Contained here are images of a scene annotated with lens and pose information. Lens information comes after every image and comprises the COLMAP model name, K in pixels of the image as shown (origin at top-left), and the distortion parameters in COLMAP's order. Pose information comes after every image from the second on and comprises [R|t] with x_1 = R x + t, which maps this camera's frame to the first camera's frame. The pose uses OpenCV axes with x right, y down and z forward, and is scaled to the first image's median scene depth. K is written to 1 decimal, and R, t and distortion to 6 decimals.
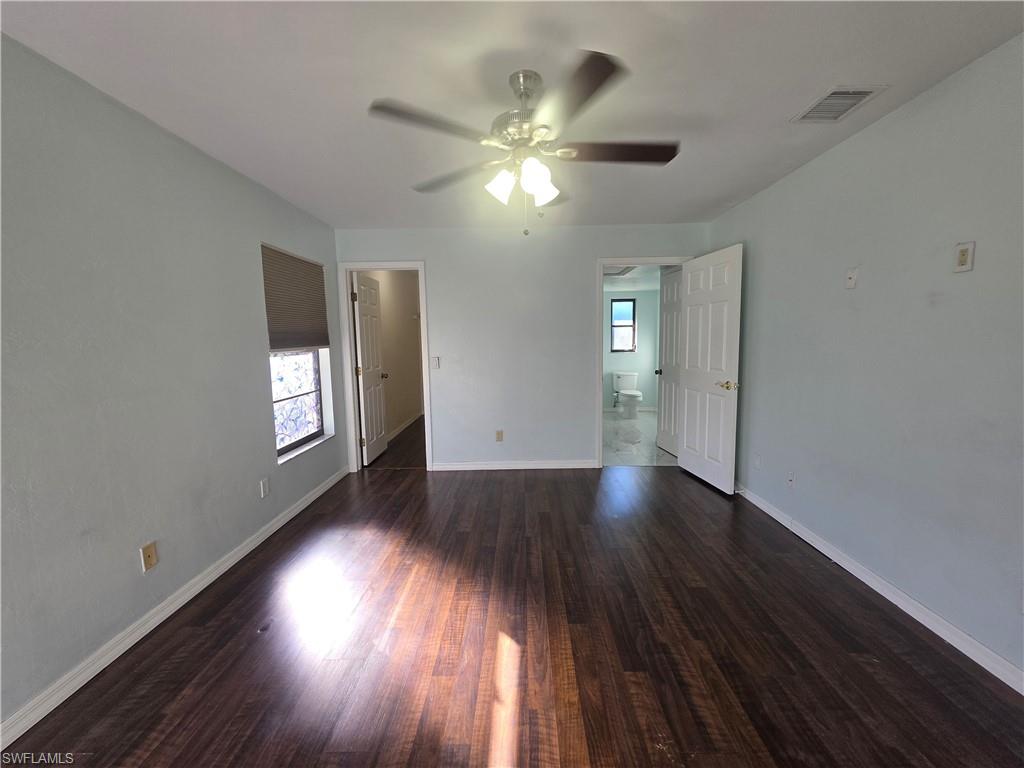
lens RADIAL K [[408.5, 0, 516.8], [0, 408.5, 381.0], [0, 0, 1]] dist [0.002935, 0.000116]
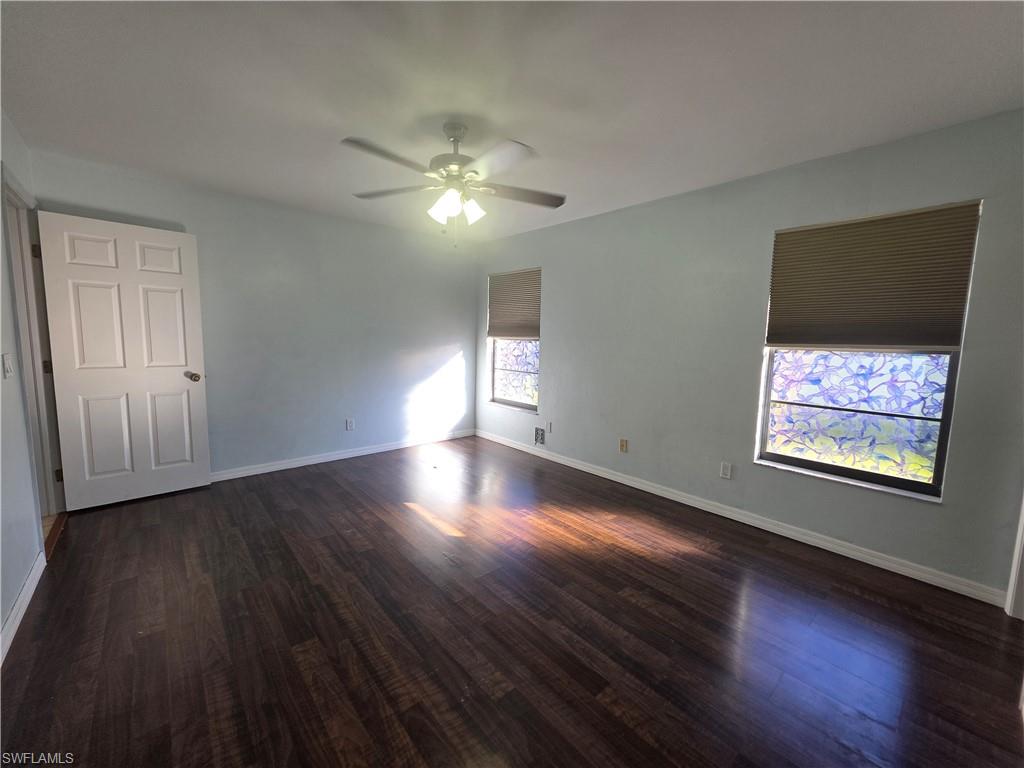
lens RADIAL K [[404.9, 0, 515.6], [0, 404.9, 381.9], [0, 0, 1]] dist [0.000355, -0.000153]
pose [[-0.739667, 0.074249, -0.668864, 0.381259], [-0.082353, 0.976439, 0.199463, -0.104648], [0.667915, 0.202620, -0.716125, 1.054293]]
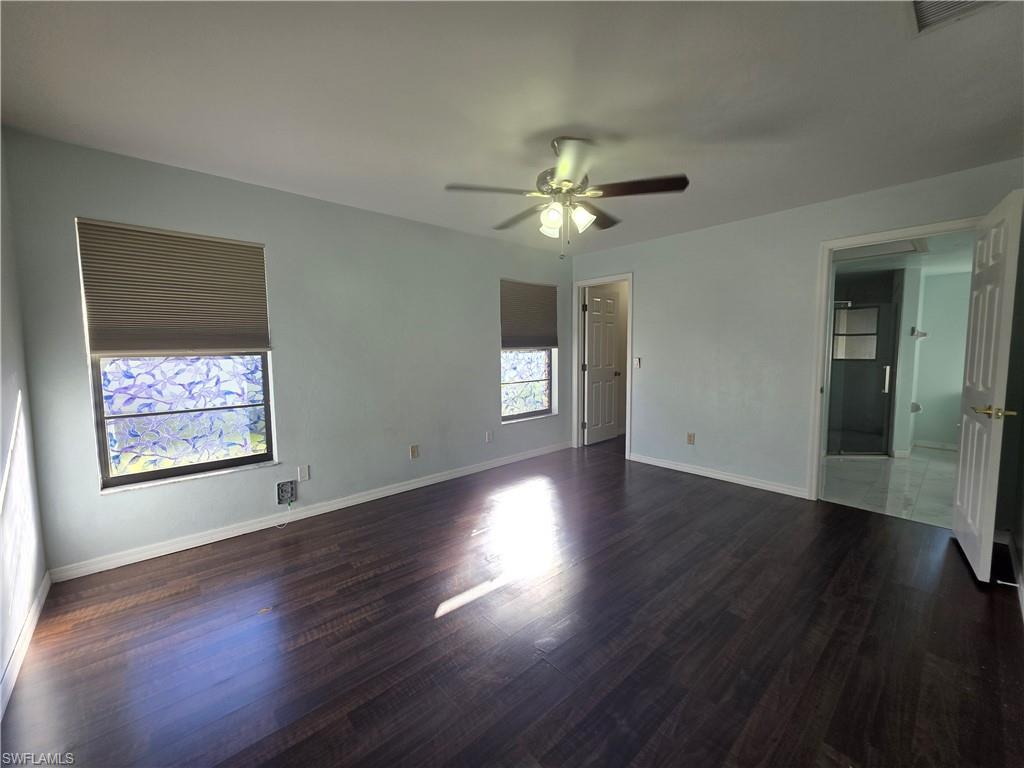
lens RADIAL K [[408.5, 0, 516.8], [0, 408.5, 381.0], [0, 0, 1]] dist [0.002935, 0.000116]
pose [[0.676136, 0.069431, -0.733498, 0.450993], [-0.079010, 0.996642, 0.021509, 0.007632], [0.732528, 0.043411, 0.679351, 0.011816]]
